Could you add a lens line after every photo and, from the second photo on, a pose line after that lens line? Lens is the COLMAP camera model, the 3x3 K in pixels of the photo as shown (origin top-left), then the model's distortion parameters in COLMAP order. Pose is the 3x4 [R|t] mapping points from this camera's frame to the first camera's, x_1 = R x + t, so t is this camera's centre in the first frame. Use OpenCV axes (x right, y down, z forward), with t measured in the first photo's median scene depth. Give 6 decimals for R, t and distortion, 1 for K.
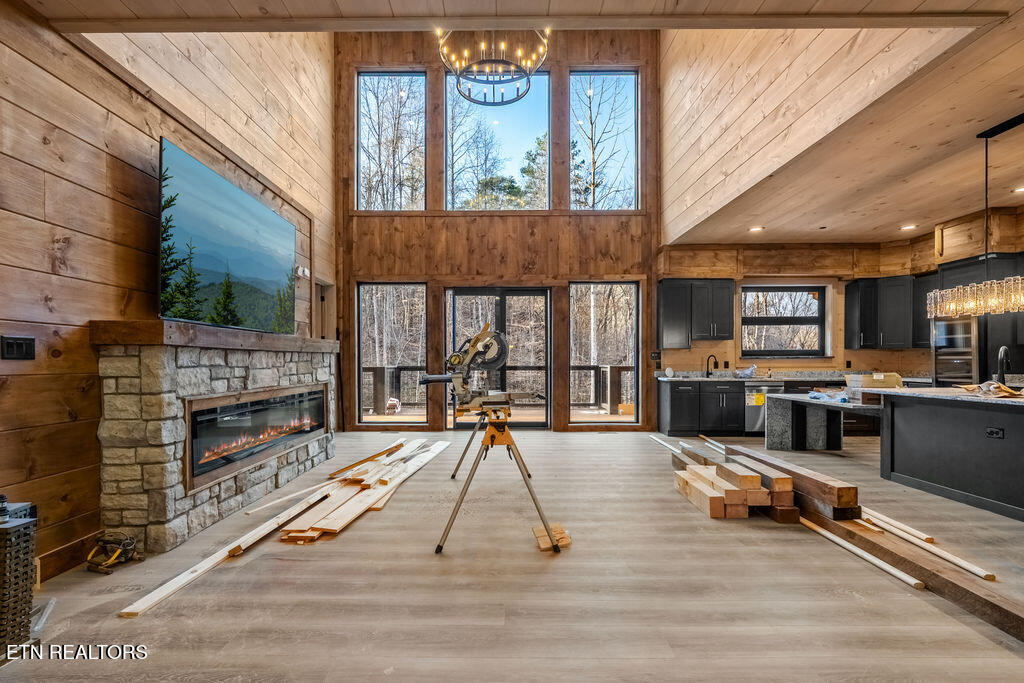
lens RADIAL K [[470.1, 0, 501.7], [0, 470.1, 363.6], [0, 0, 1]] dist [-0.001934, 0.001476]
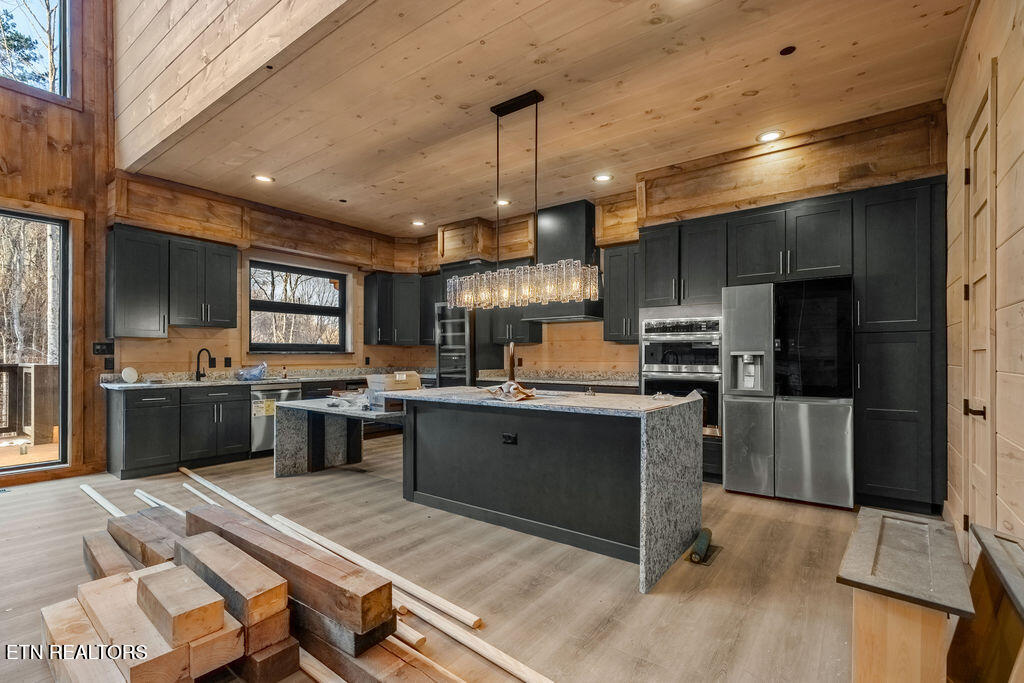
lens RADIAL K [[470.1, 0, 511.8], [0, 470.1, 357.3], [0, 0, 1]] dist [-0.001934, 0.001476]
pose [[0.589759, 0.001272, 0.807578, 0.164006], [0.001999, 0.999993, -0.003036, -0.002334], [-0.807577, 0.003405, 0.589753, 0.233426]]
